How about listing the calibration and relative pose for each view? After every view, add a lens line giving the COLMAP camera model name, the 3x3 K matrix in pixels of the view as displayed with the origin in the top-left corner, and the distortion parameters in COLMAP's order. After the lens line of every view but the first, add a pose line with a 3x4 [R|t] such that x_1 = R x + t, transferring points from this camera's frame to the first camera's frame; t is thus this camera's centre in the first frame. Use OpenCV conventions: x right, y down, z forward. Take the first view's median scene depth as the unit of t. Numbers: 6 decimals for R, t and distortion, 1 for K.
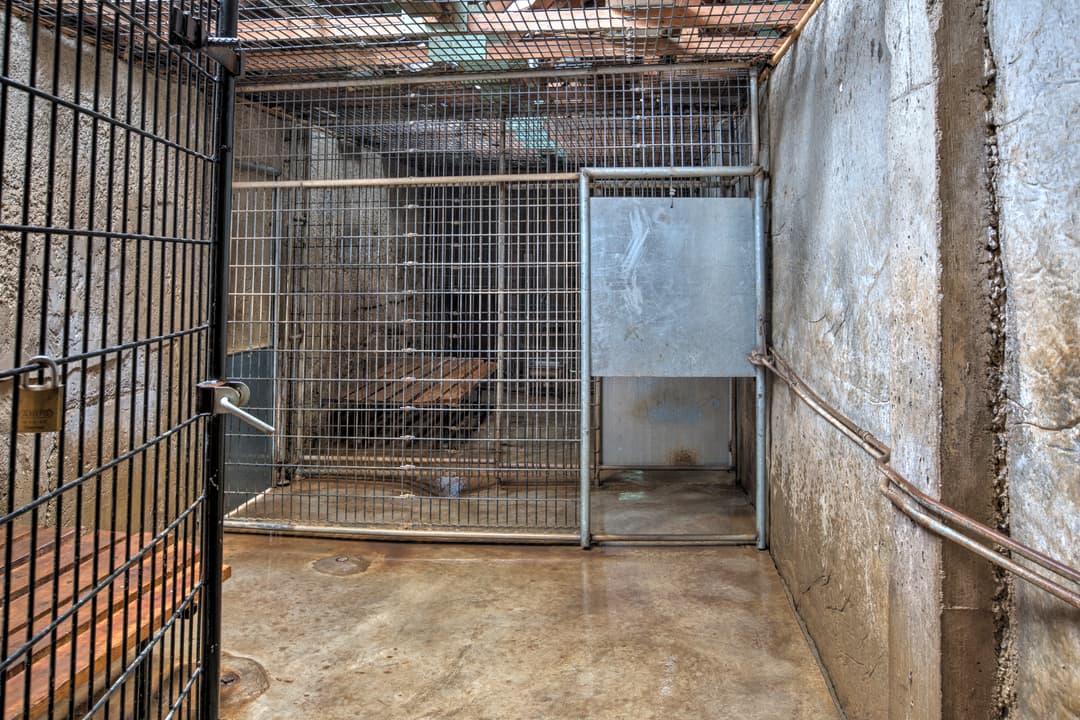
lens RADIAL K [[794.7, 0, 538.8], [0, 794.7, 183.5], [0, 0, 1]] dist [-0.035011, 0.007244]
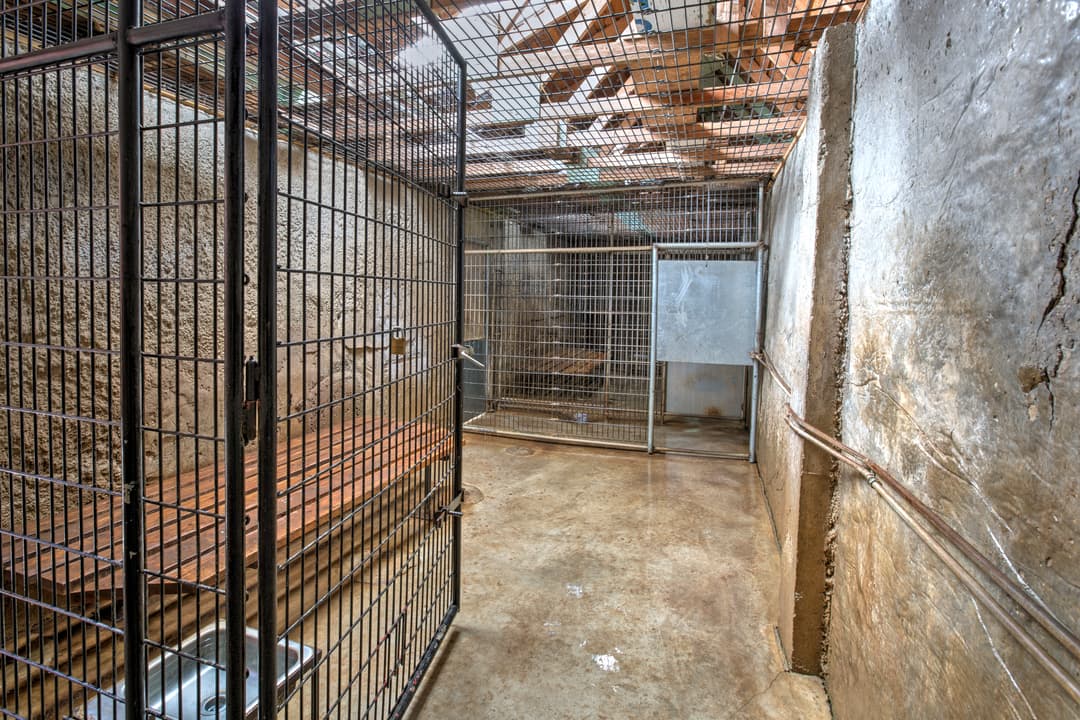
lens RADIAL K [[534.0, 0, 543.4], [0, 534.0, 312.4], [0, 0, 1]] dist [-0.000660, -0.000177]
pose [[0.975364, 0.027061, -0.218935, 0.081724], [0.000921, 0.991940, 0.126709, -0.017832], [0.220599, -0.123789, 0.967477, -0.210692]]
